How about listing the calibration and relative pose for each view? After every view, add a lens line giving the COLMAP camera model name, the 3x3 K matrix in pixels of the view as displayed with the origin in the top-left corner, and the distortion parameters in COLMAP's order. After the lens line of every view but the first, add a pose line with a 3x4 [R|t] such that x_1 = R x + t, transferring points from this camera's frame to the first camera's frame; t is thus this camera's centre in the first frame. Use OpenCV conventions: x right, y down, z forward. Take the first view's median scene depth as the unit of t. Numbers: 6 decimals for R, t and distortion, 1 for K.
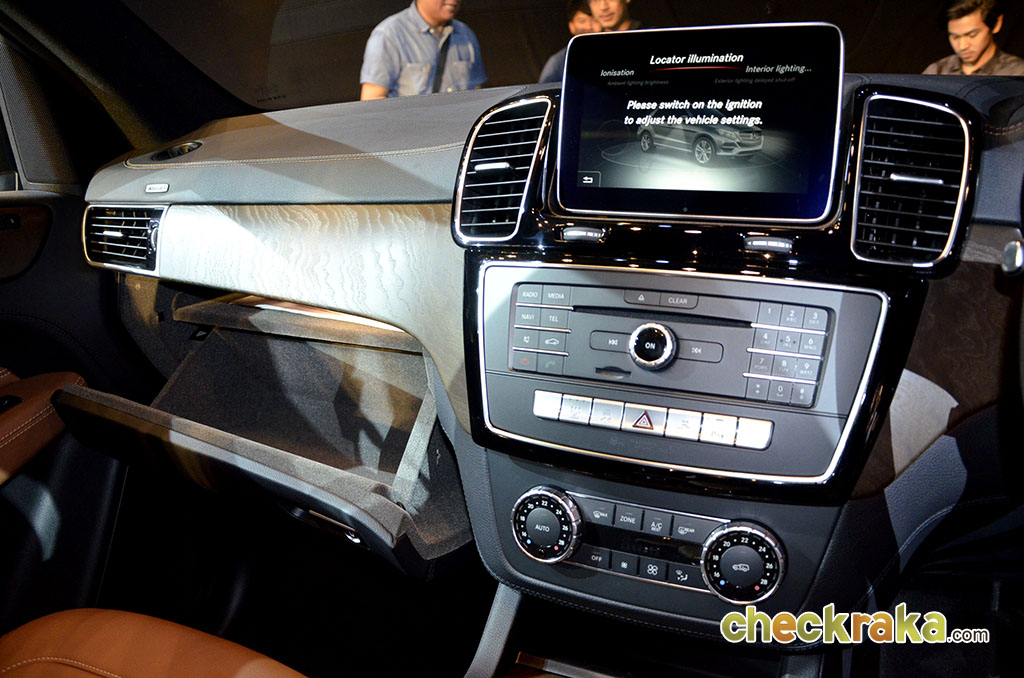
lens RADIAL K [[834.5, 0, 512.0], [0, 834.5, 339.0], [0, 0, 1]] dist [-0.158198, 0.150213]
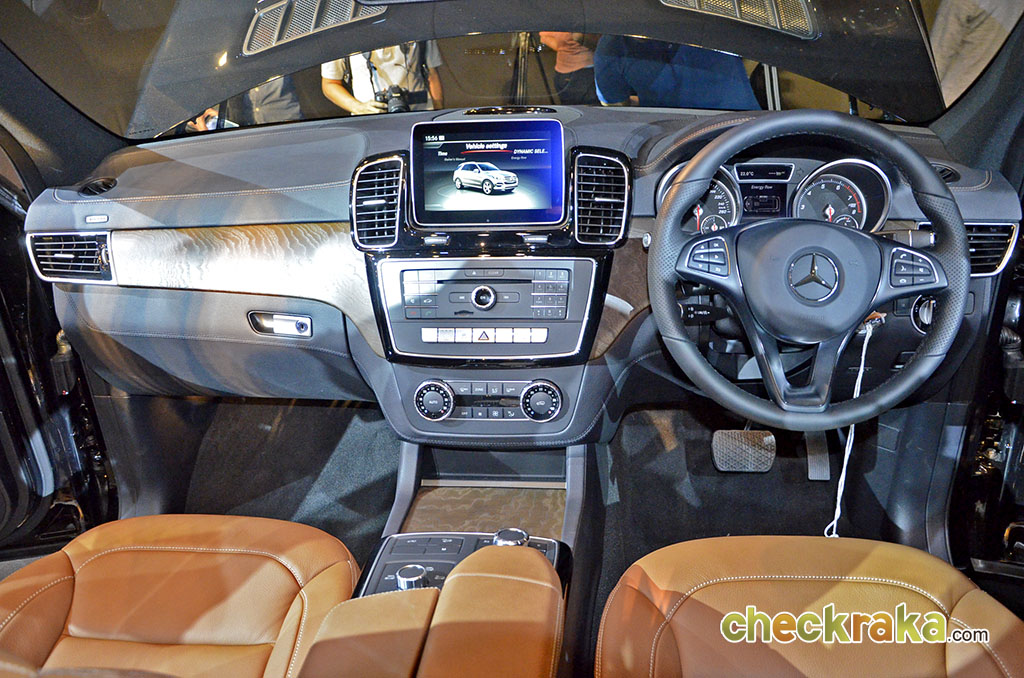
lens RADIAL K [[834.5, 0, 512.0], [0, 834.5, 339.0], [0, 0, 1]] dist [-0.158198, 0.150213]
pose [[0.946386, -0.137379, 0.292372, -0.330929], [0.109983, 0.988022, 0.108244, -0.094118], [-0.303740, -0.070285, 0.950159, -0.828681]]
